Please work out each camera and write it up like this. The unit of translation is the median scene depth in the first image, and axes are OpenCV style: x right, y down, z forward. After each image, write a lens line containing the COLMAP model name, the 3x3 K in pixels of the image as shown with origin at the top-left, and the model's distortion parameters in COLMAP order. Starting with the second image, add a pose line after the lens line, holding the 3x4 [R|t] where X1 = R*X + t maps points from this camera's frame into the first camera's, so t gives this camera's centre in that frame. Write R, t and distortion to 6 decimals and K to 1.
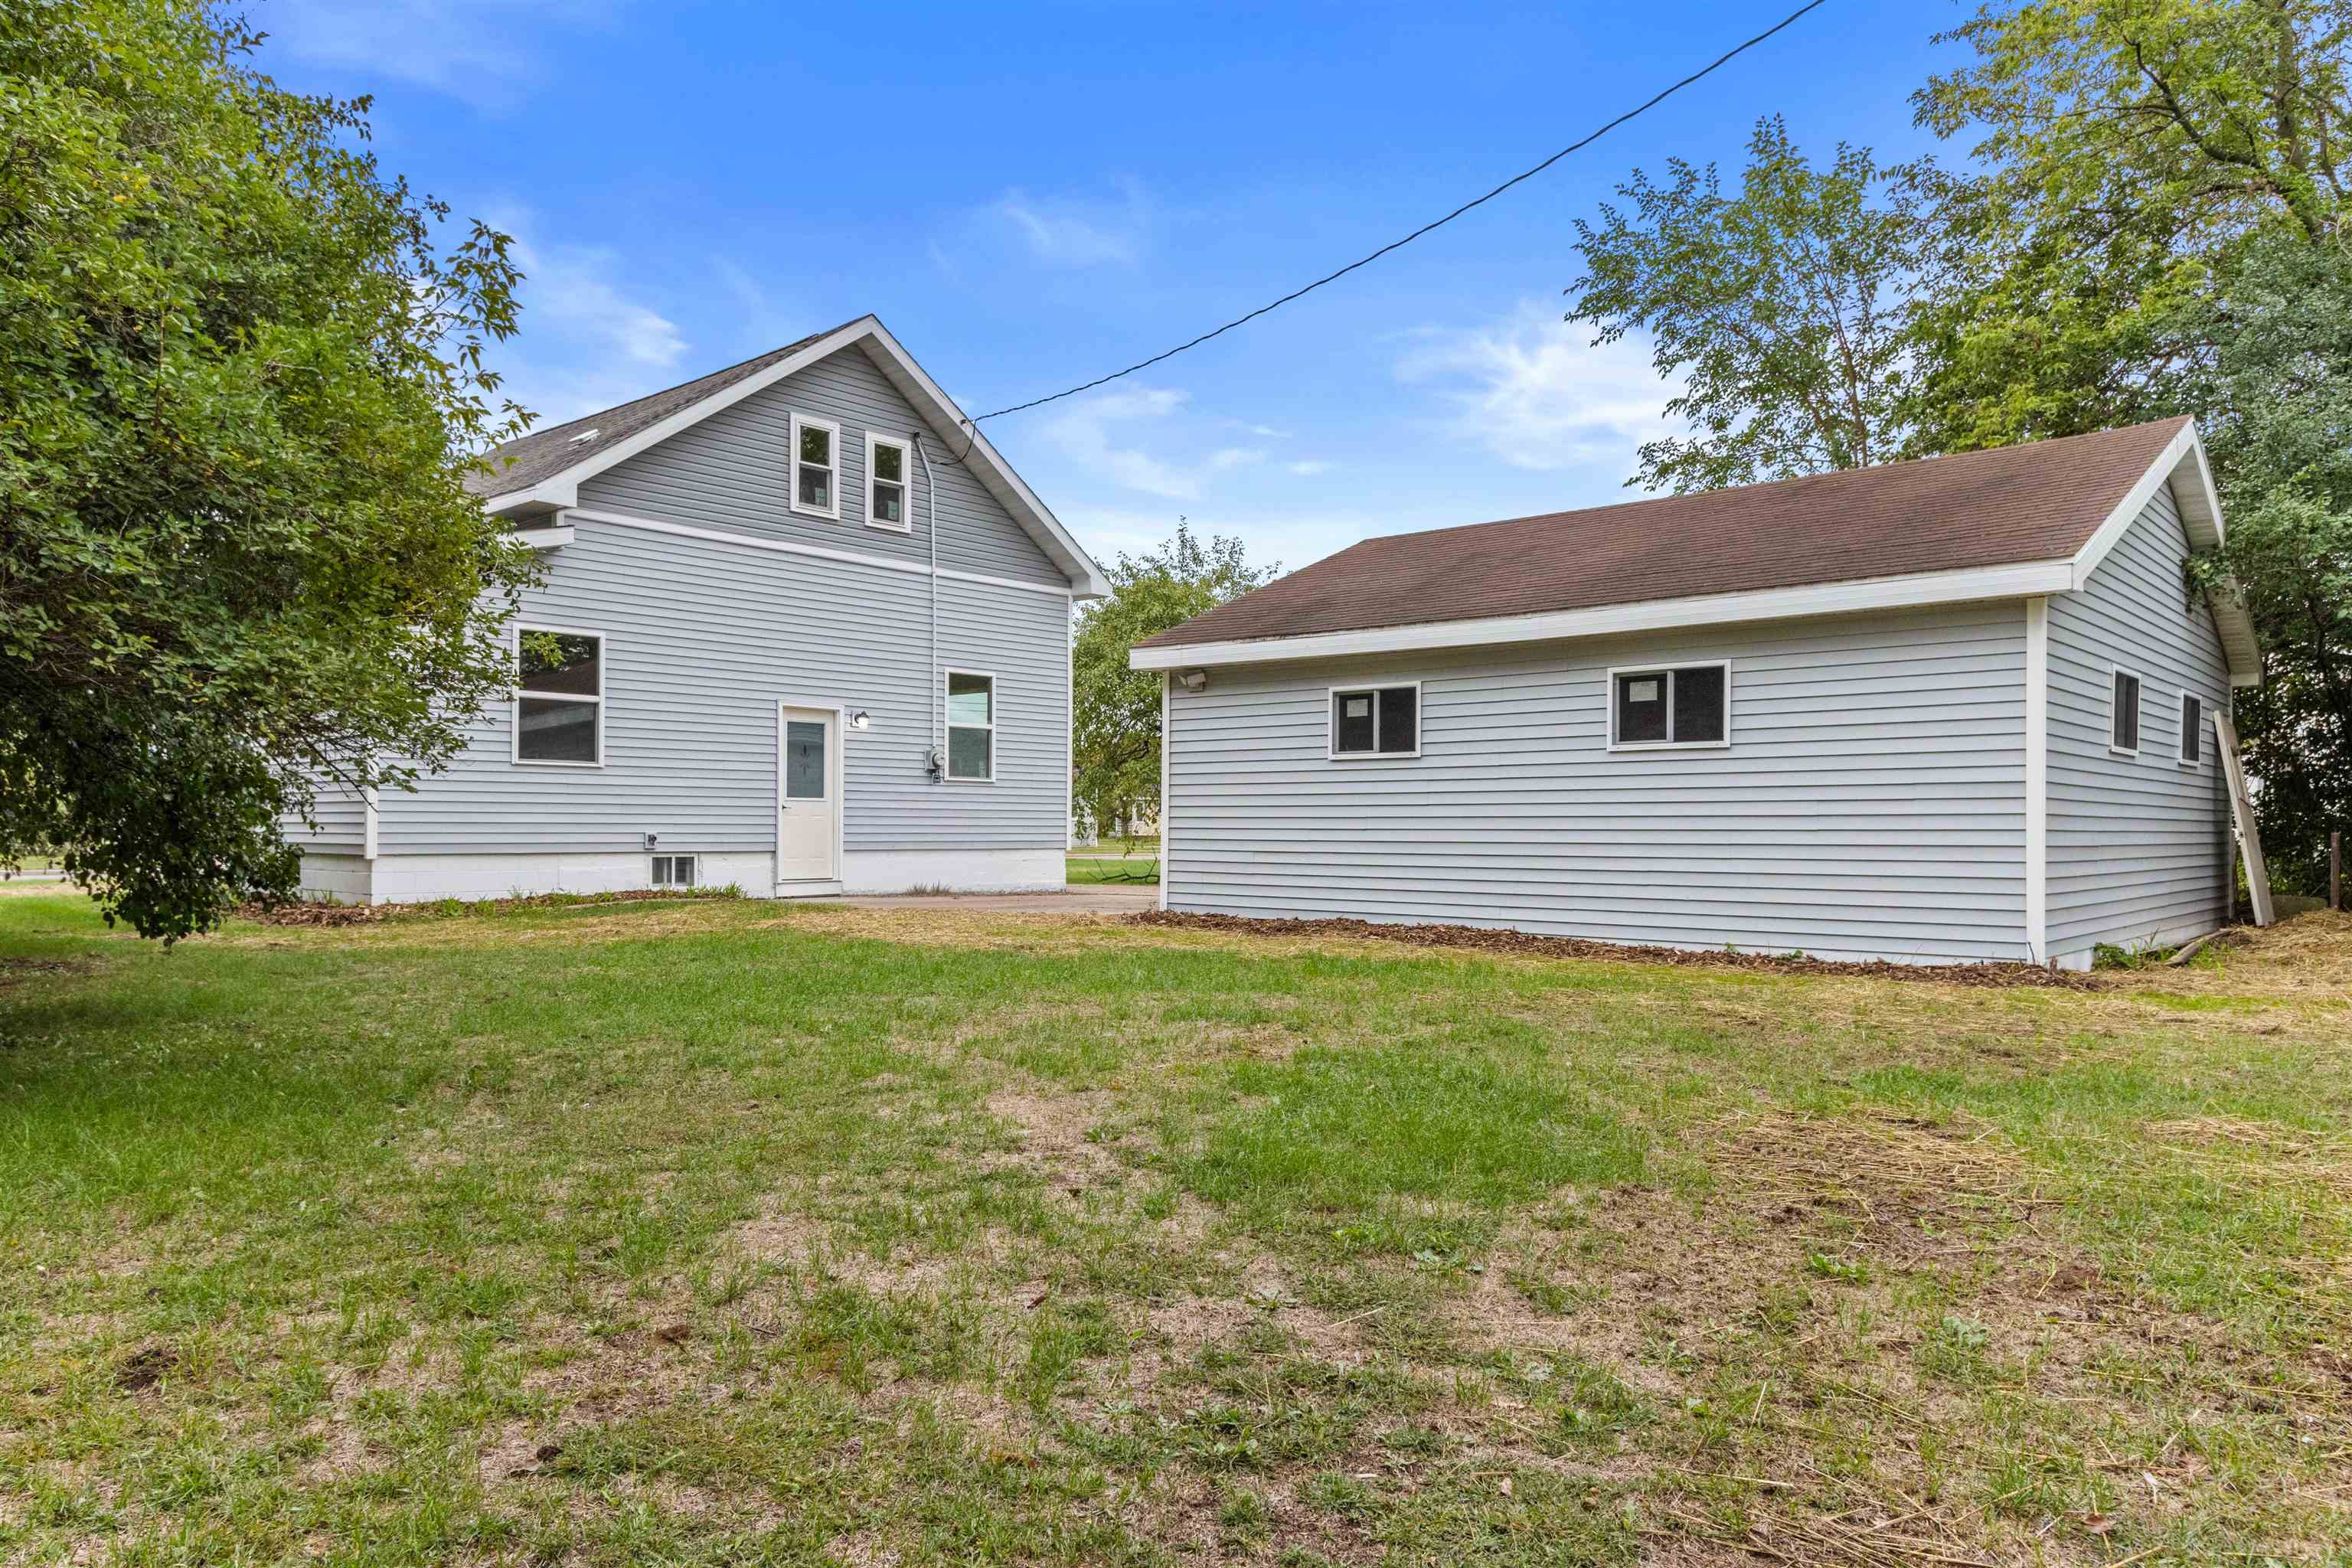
lens RADIAL K [[1565.9, 0, 1176.0], [0, 1565.9, 784.0], [0, 0, 1]] dist [-0.000063, -0.000015]
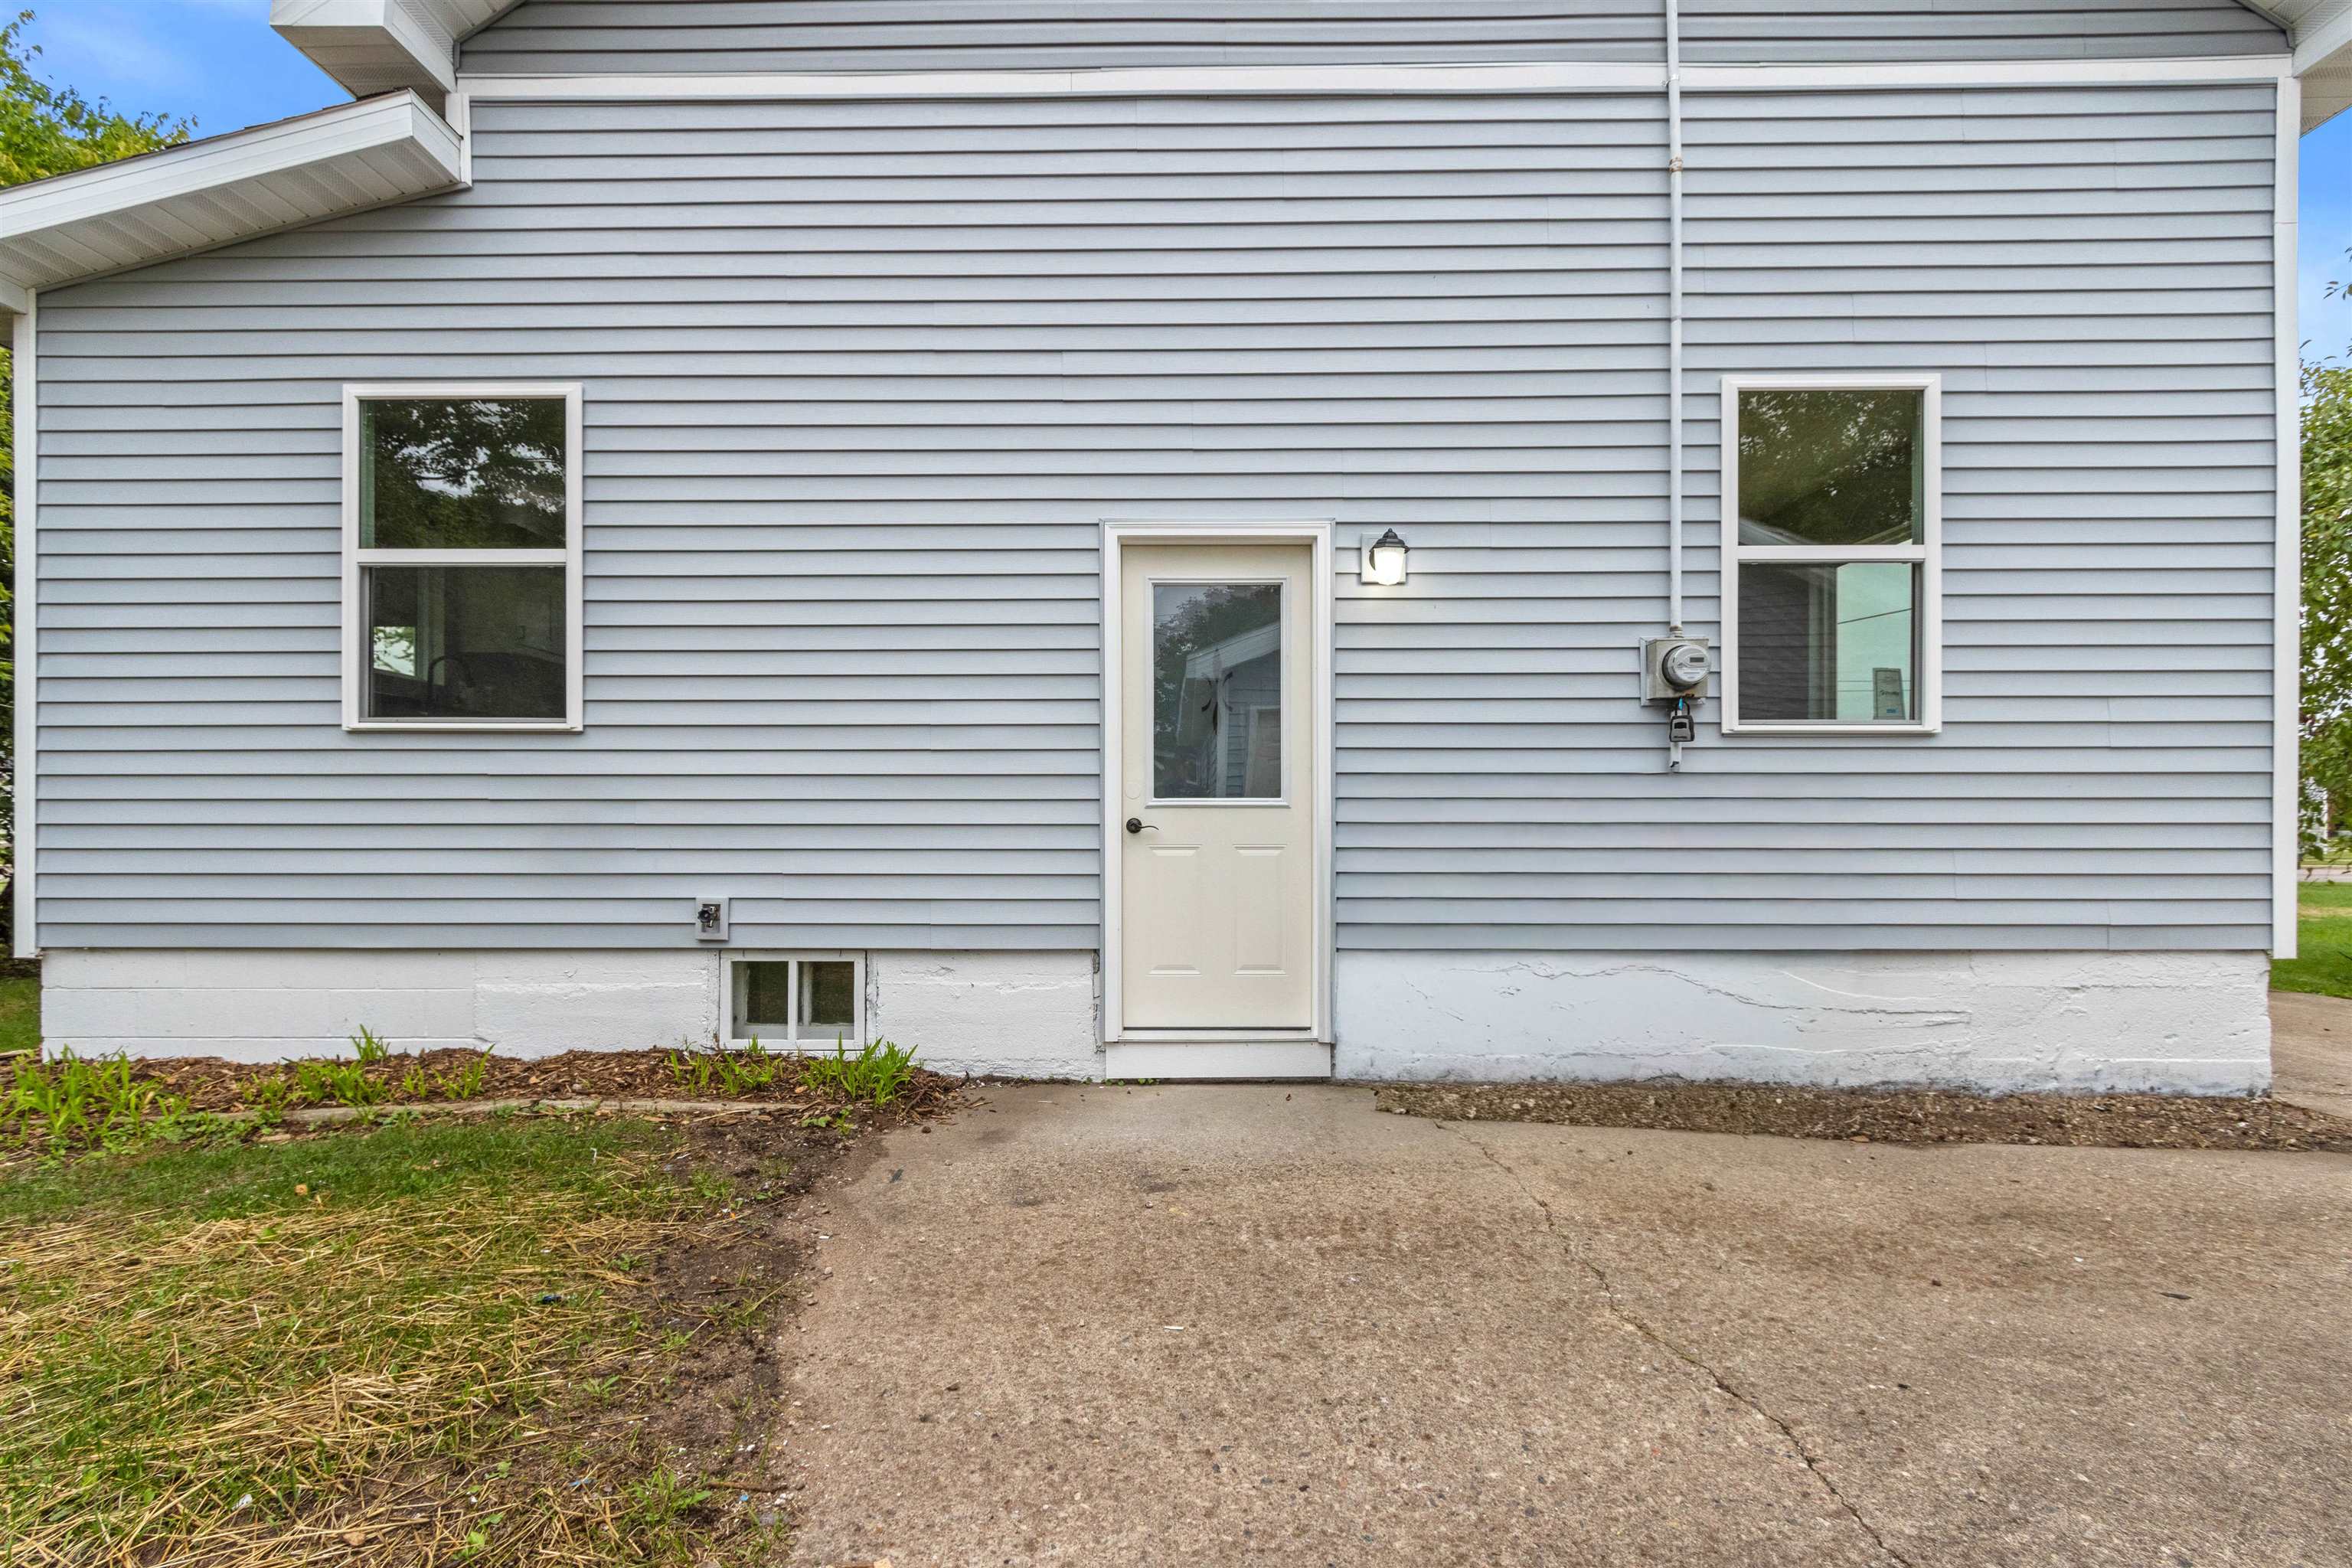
lens RADIAL K [[1113.6, 0, 1176.0], [0, 1113.6, 784.0], [0, 0, 1]] dist [0.000247, 0.000088]
pose [[0.652127, -0.007283, -0.758074, -0.054431], [0.026081, 0.999577, 0.012834, 0.002627], [0.757661, -0.028141, 0.652042, 0.853427]]
